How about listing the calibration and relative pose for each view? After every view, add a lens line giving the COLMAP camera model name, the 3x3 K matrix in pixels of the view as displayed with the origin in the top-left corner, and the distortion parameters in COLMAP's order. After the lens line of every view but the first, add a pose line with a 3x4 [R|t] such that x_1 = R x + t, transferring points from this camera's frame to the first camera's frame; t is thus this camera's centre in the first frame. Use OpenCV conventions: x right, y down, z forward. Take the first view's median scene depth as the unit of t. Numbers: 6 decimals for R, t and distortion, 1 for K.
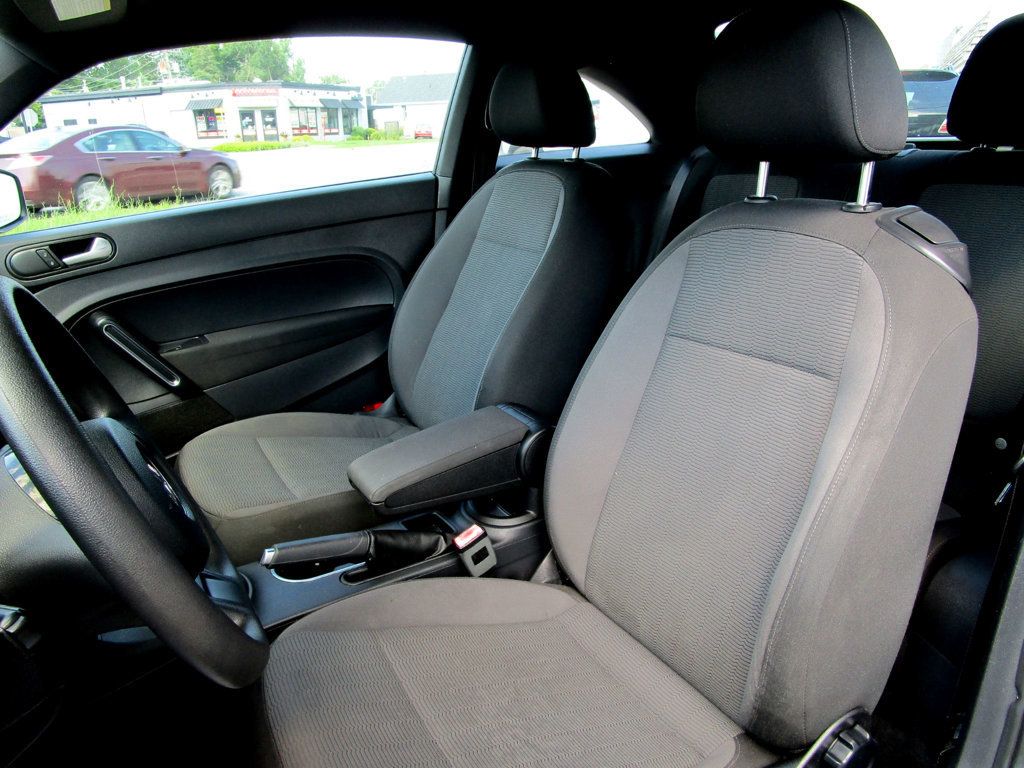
lens RADIAL K [[705.9, 0, 510.1], [0, 705.9, 386.1], [0, 0, 1]] dist [-0.037136, 0.008417]
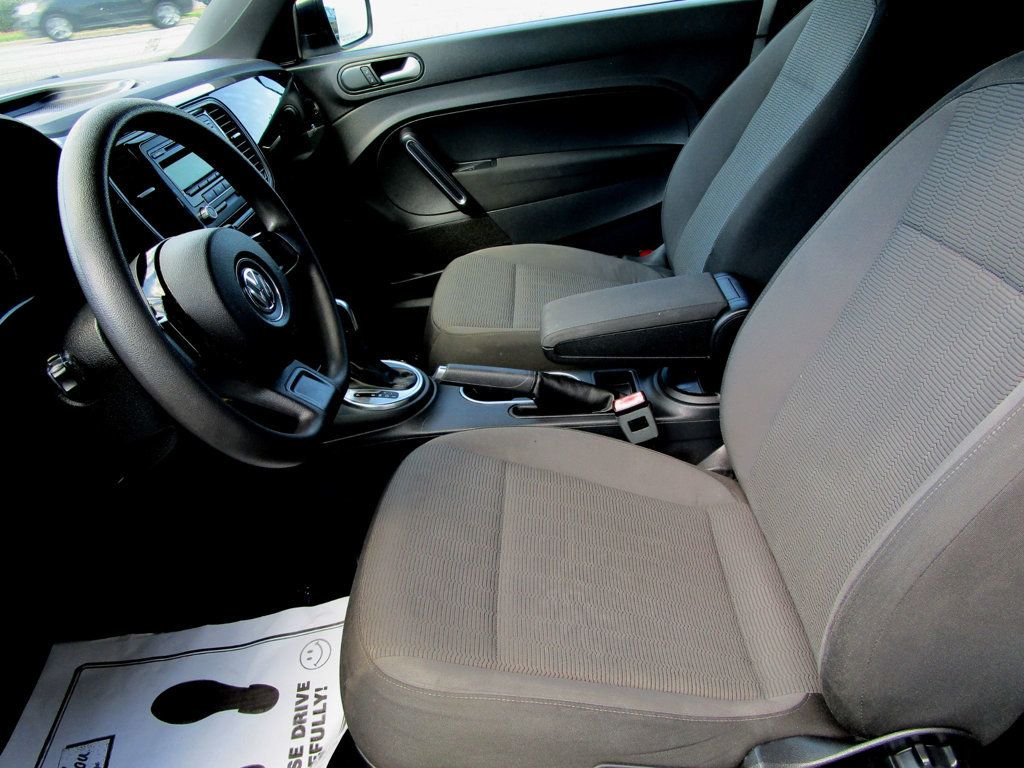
lens RADIAL K [[709.9, 0, 507.8], [0, 709.9, 385.3], [0, 0, 1]] dist [-0.041421, 0.019665]
pose [[0.852845, 0.246258, -0.460448, 0.178762], [-0.136782, 0.956375, 0.258142, -0.028305], [0.503930, -0.157174, 0.849324, 0.063831]]
